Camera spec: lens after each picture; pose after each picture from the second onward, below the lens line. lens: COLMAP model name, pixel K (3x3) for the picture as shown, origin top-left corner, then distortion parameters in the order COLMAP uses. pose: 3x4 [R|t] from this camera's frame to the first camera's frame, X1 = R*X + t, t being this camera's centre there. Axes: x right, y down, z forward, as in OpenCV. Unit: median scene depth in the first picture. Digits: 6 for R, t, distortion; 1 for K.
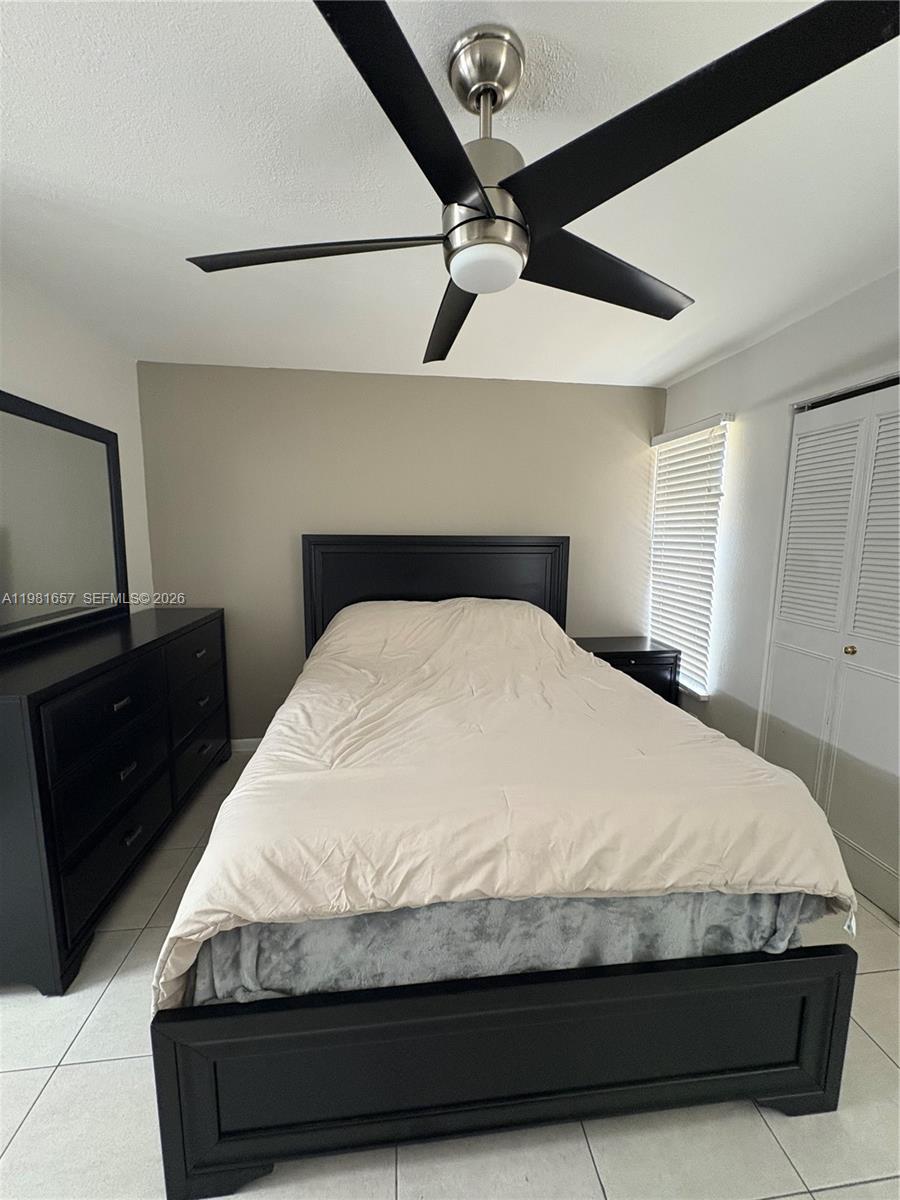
lens RADIAL K [[475.3, 0, 450.0], [0, 475.3, 600.0], [0, 0, 1]] dist [-0.000280, 0.000232]
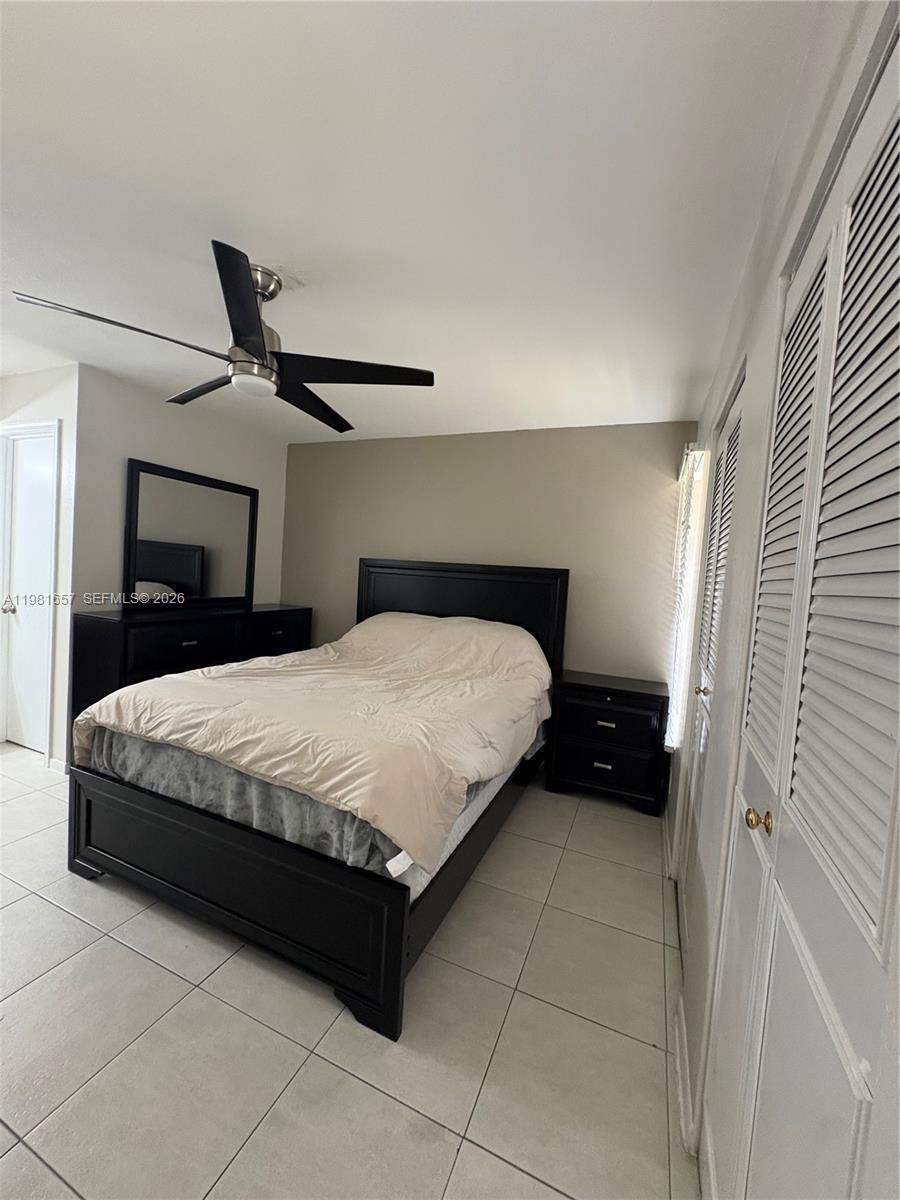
lens RADIAL K [[476.7, 0, 448.3], [0, 476.7, 596.4], [0, 0, 1]] dist [-0.000083, 0.000098]
pose [[0.861660, 0.073249, -0.502171, 1.504054], [-0.125640, 0.989514, -0.071247, 0.088446], [0.491687, 0.124483, 0.861828, -0.057317]]
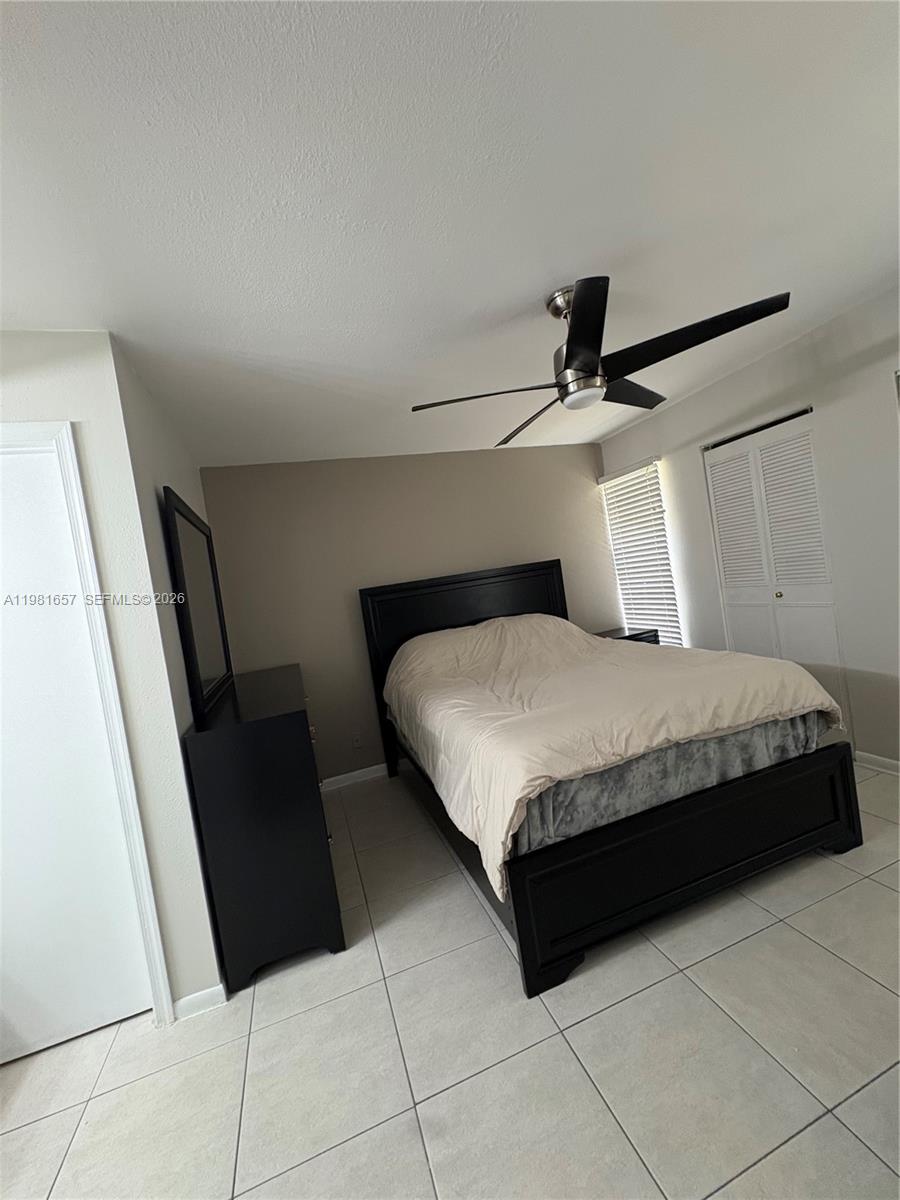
lens RADIAL K [[476.7, 0, 448.3], [0, 476.7, 596.4], [0, 0, 1]] dist [-0.000083, 0.000098]
pose [[0.967502, -0.165010, 0.191601, -0.830667], [0.187252, 0.976755, -0.104342, 0.122720], [-0.169930, 0.136828, 0.975911, -0.544041]]
